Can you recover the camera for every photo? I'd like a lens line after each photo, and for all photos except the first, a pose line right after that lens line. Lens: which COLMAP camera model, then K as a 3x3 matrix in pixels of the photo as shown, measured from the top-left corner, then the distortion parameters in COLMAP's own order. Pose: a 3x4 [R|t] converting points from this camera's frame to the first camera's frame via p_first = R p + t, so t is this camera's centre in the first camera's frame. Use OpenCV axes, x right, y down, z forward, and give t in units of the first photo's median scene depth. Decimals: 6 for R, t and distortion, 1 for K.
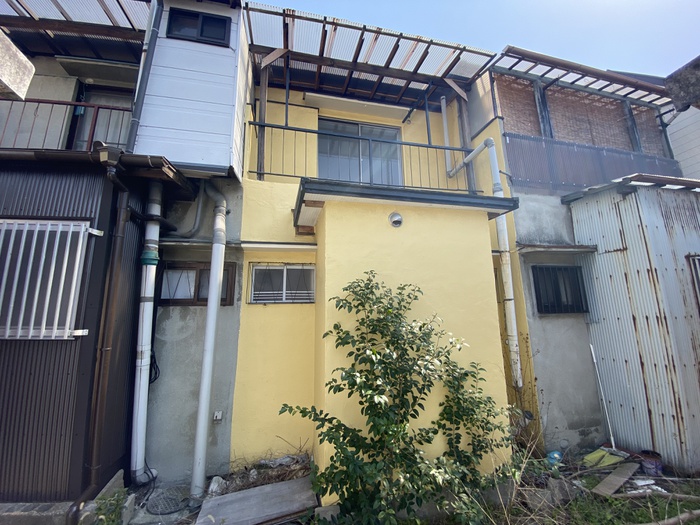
lens RADIAL K [[283.3, 0, 350.0], [0, 283.3, 262.5], [0, 0, 1]] dist [0.017964, -0.019885]
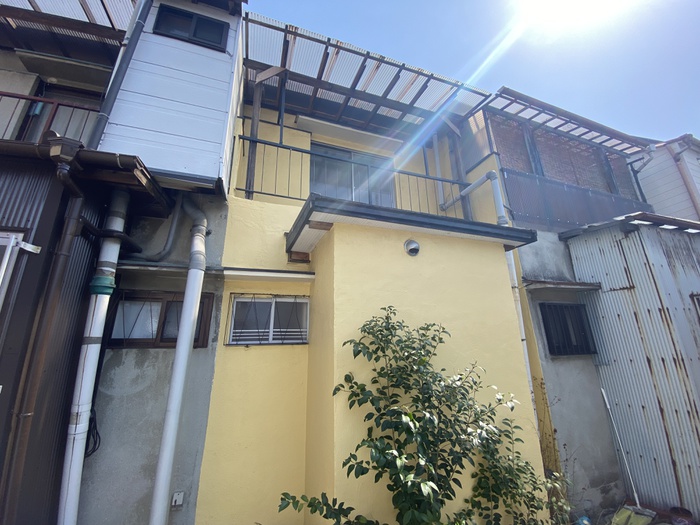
lens RADIAL K [[283.3, 0, 350.0], [0, 283.3, 262.5], [0, 0, 1]] dist [0.017964, -0.019885]
pose [[0.993512, 0.032426, 0.109004, -0.105871], [-0.019913, 0.993284, -0.113979, -0.002257], [-0.111968, 0.111069, 0.987485, 0.136516]]
